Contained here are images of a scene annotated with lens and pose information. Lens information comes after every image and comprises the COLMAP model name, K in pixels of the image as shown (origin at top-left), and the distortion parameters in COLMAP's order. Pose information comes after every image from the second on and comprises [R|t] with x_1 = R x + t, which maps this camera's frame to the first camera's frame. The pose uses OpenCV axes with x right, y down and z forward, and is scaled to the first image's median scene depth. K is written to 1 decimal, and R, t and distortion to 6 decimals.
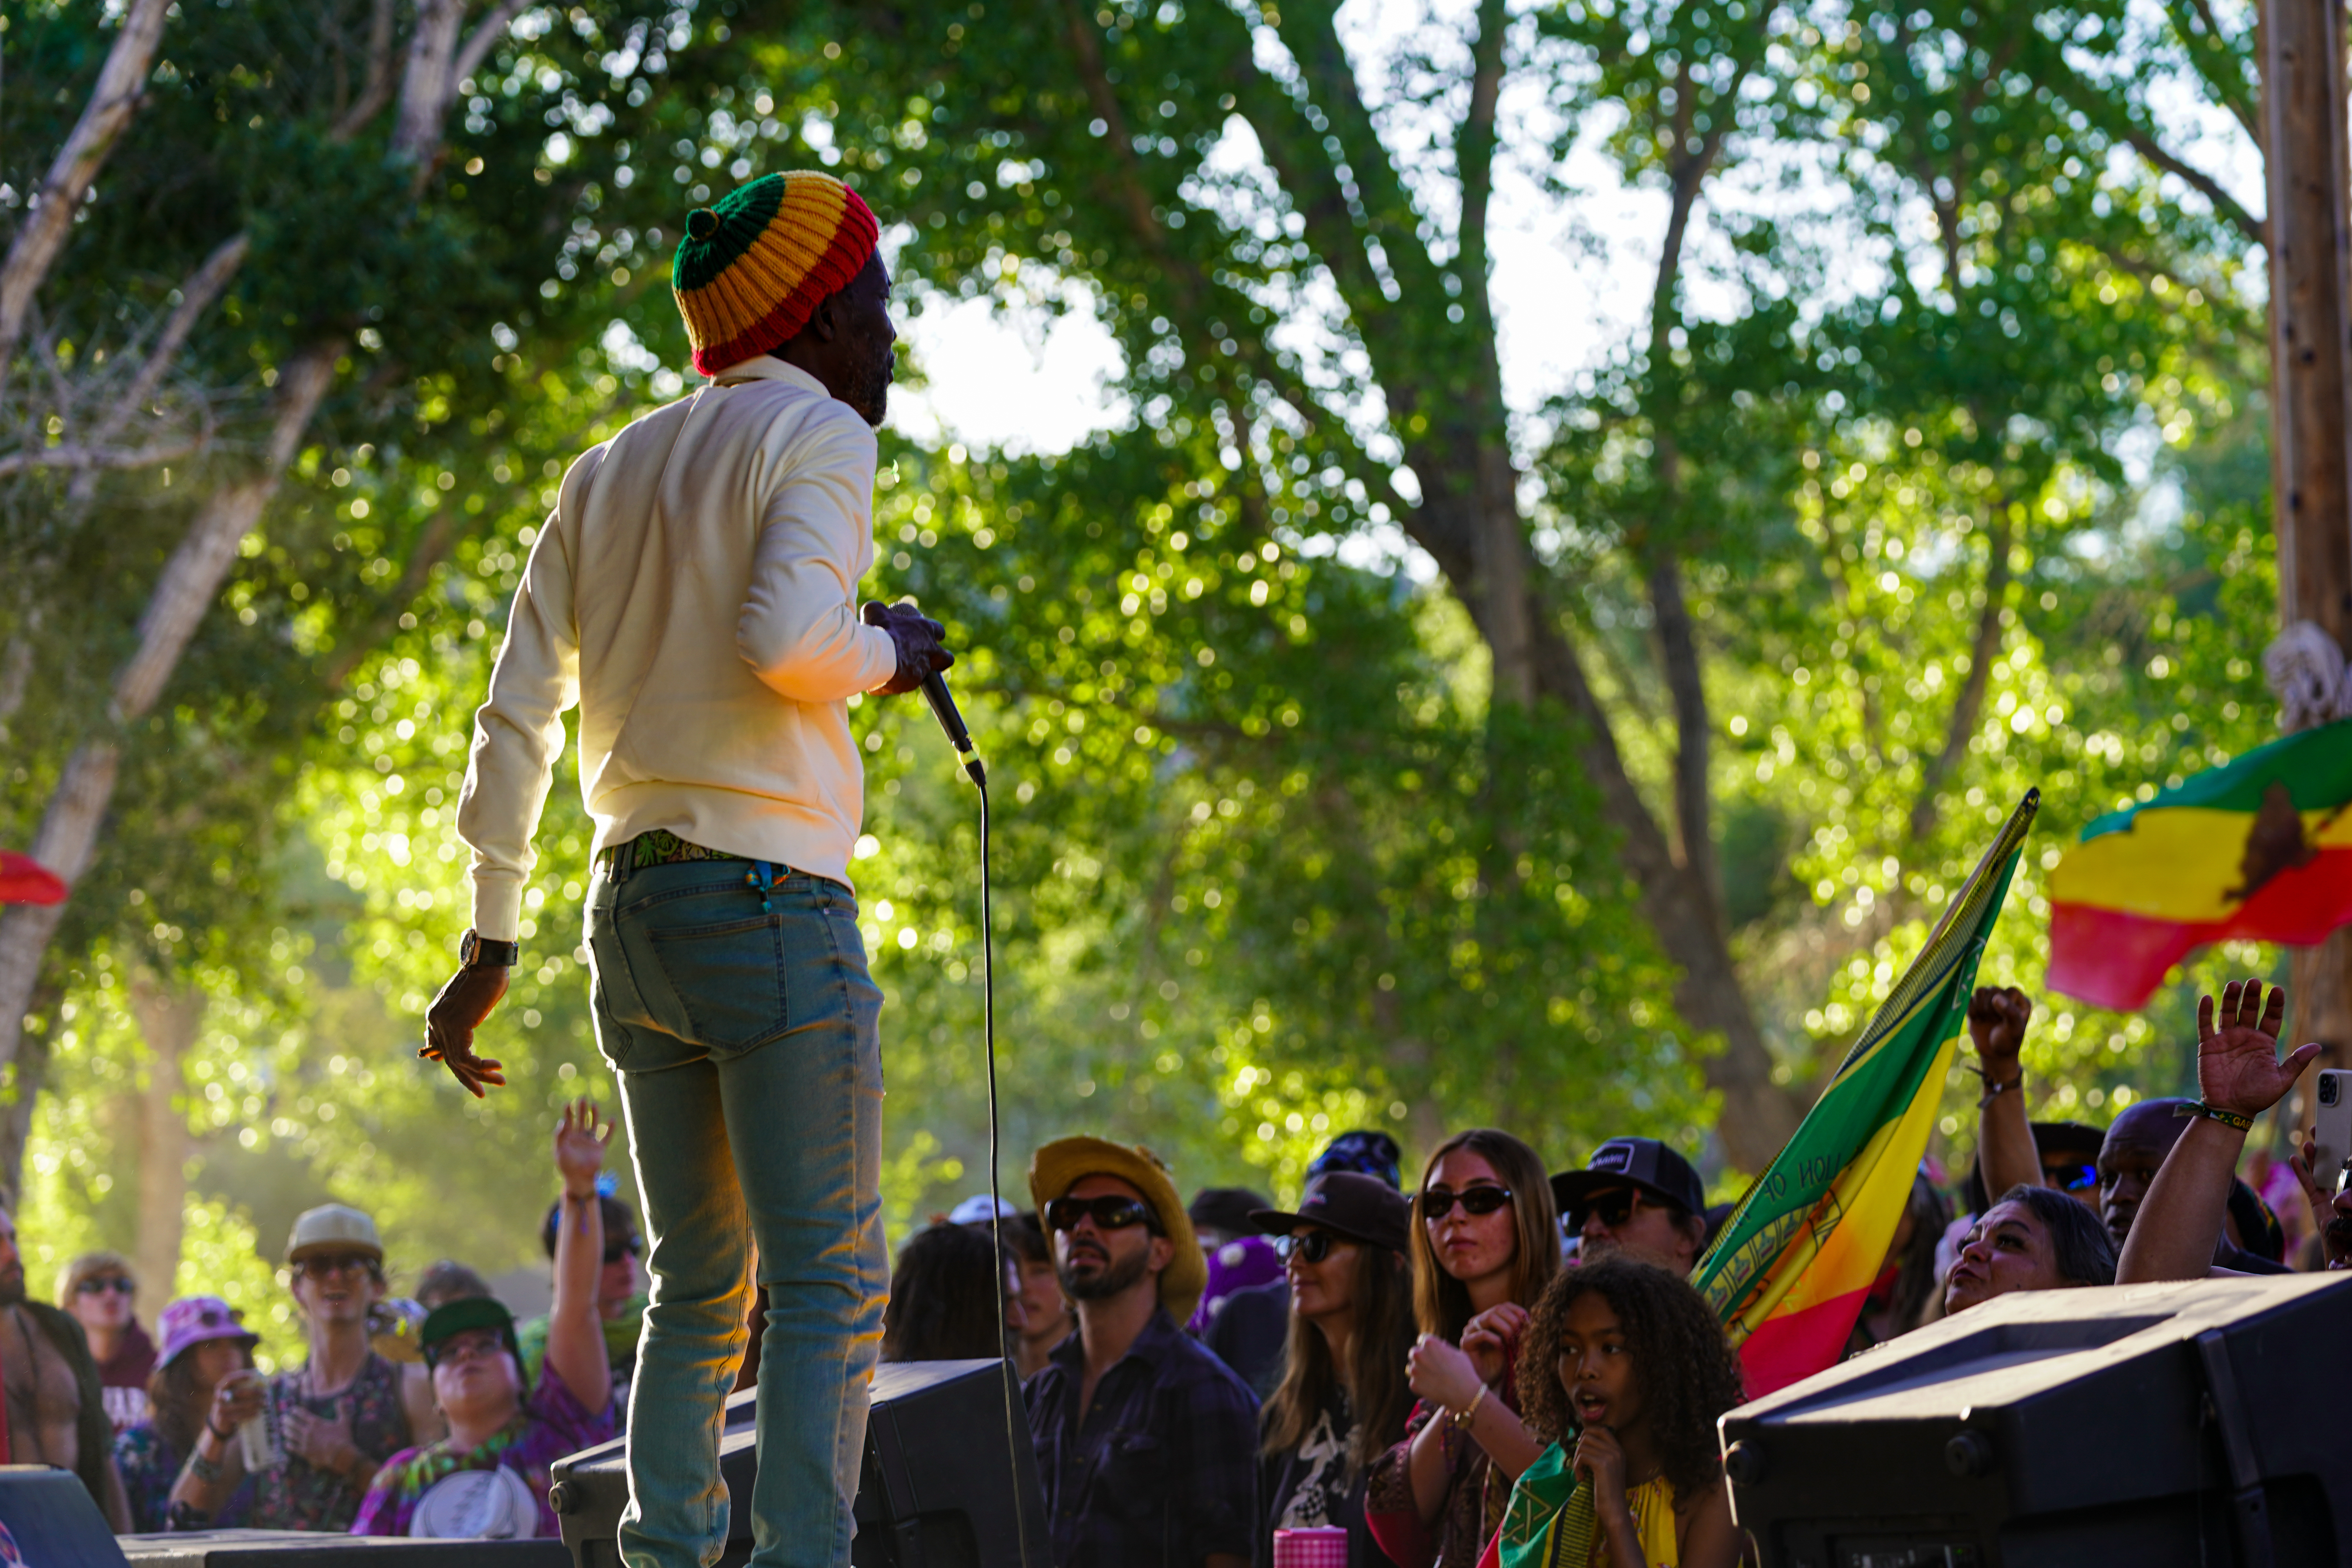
lens RADIAL K [[7139.3, 0, 1185.5], [0, 7139.3, 835.0], [0, 0, 1]] dist [0.076164, -1.492888]
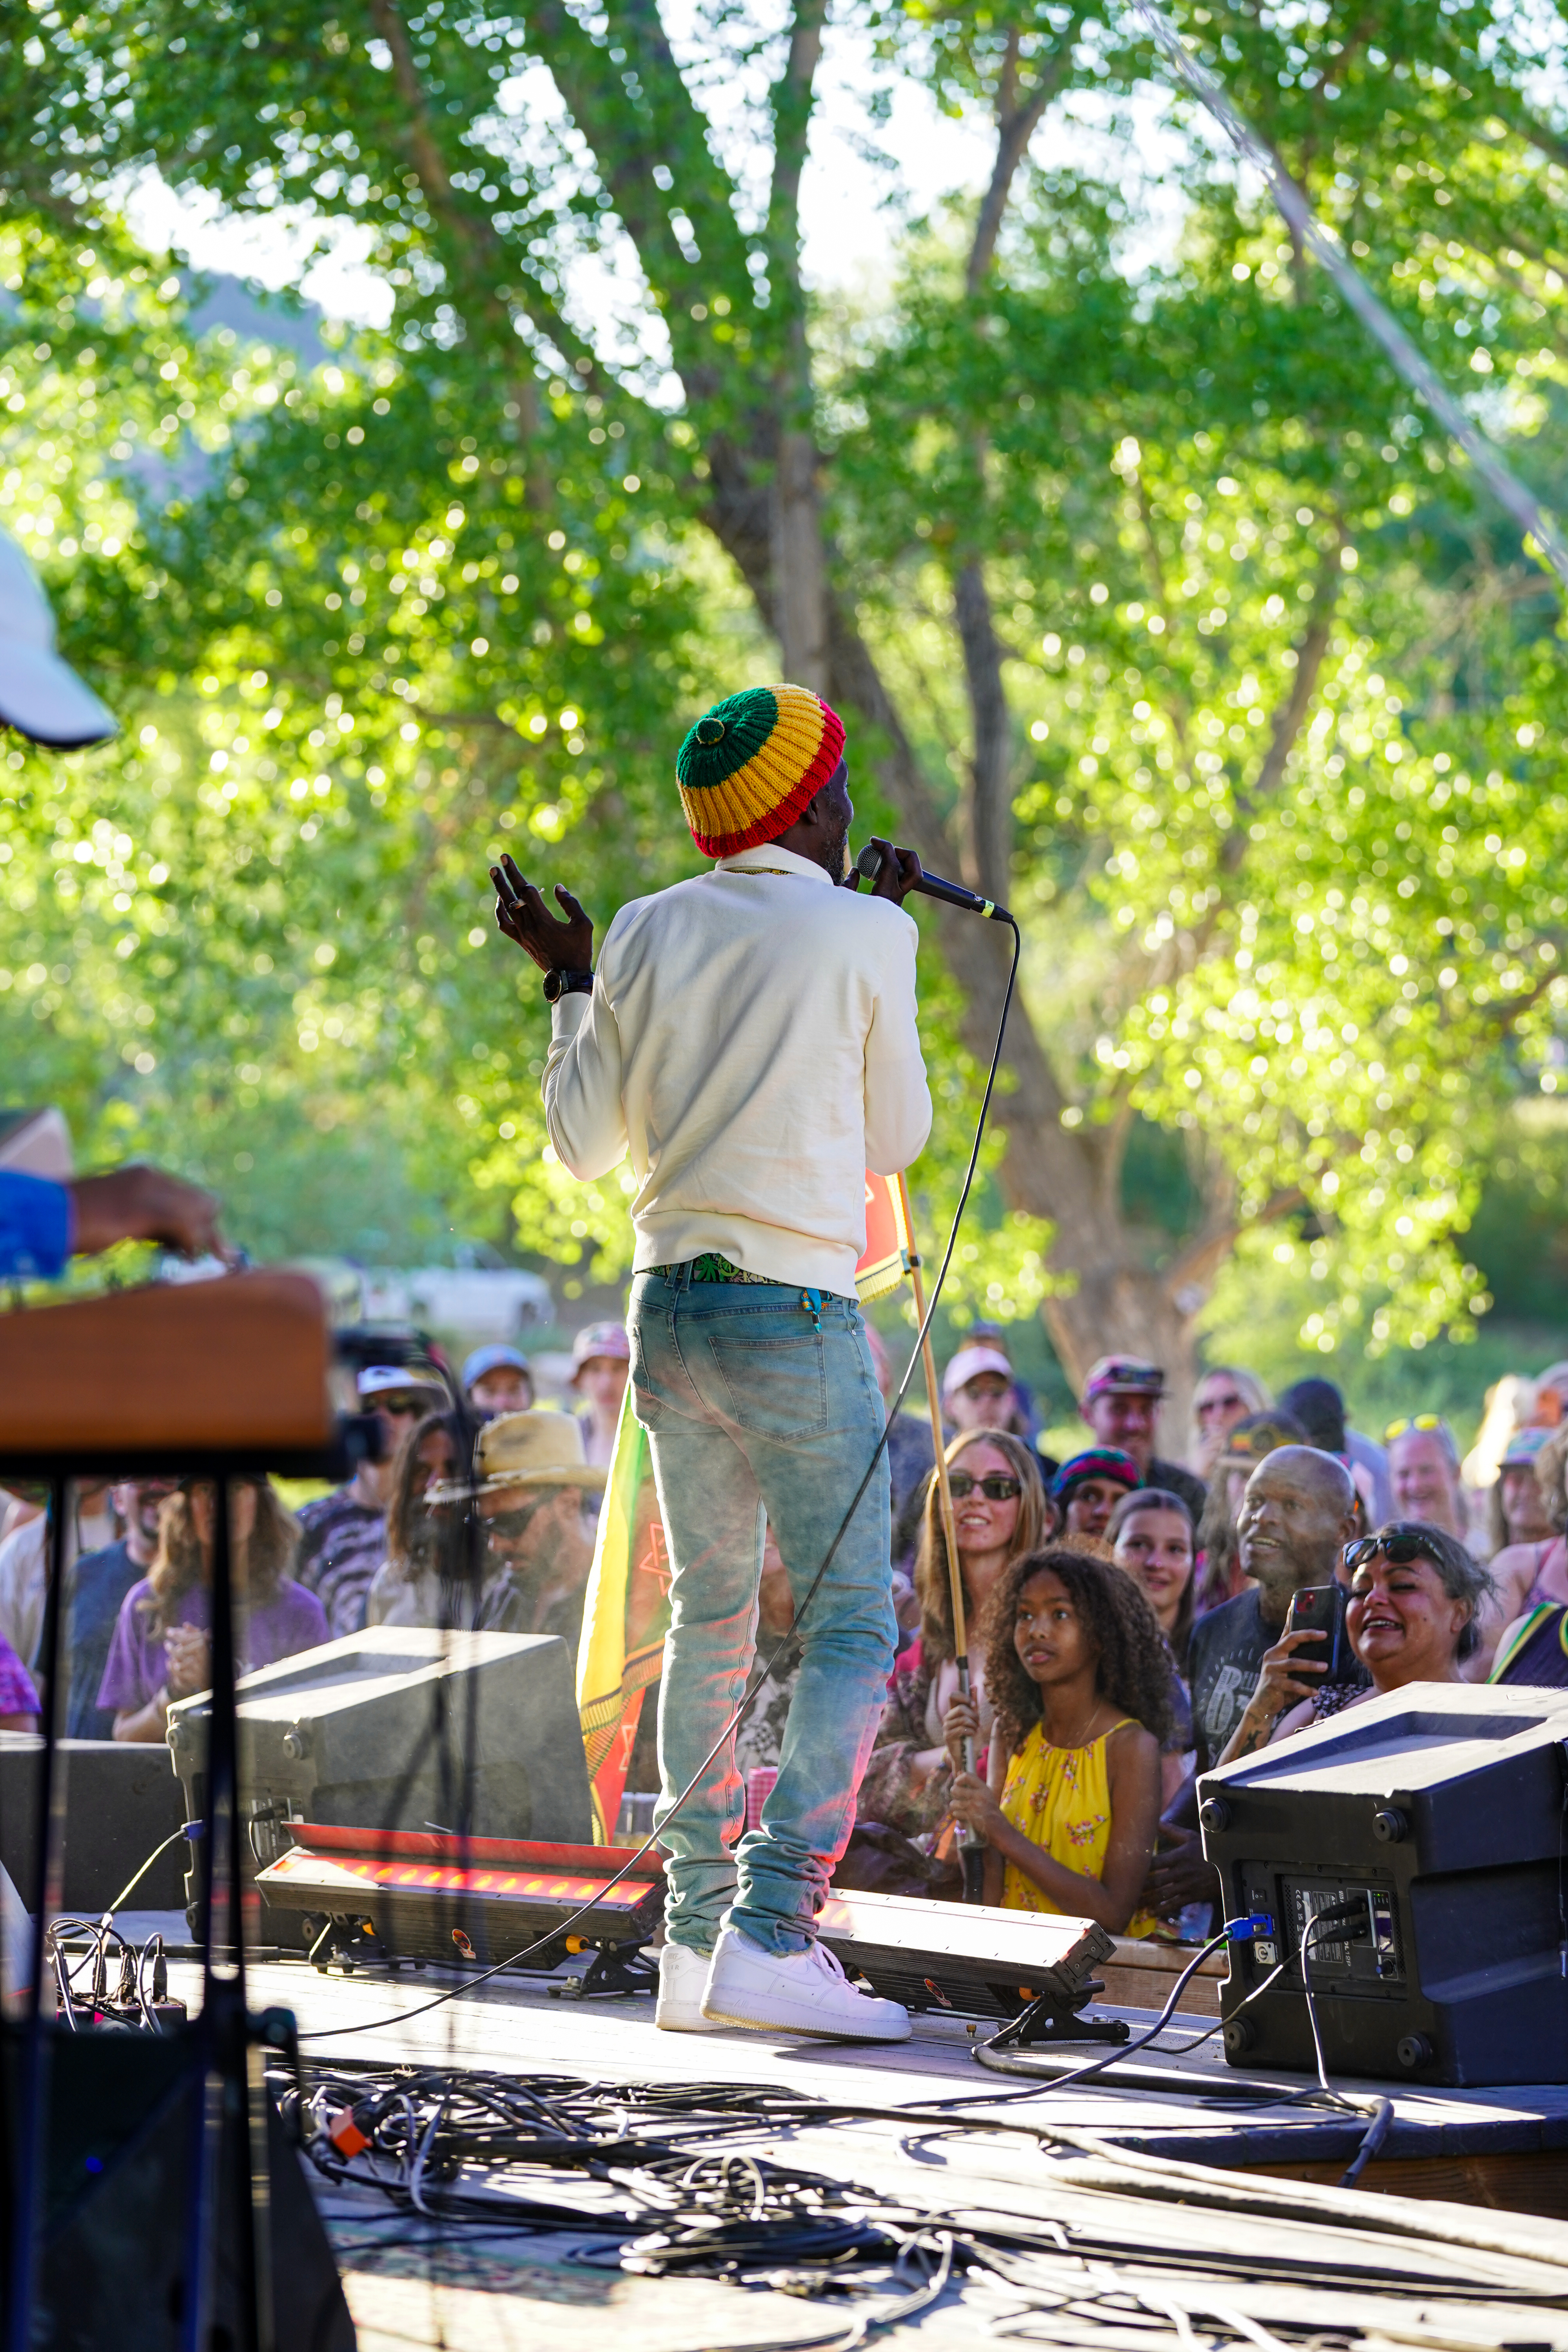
lens RADIAL K [[8783.3, 0, 784.0], [0, 8783.3, 1176.0], [0, 0, 1]] dist [0.322652, 5.388767]
pose [[0.997307, 0.038631, 0.062346, -0.026226], [-0.042686, 0.996967, 0.065073, -0.032327], [-0.059644, -0.067559, 0.995931, -0.148923]]
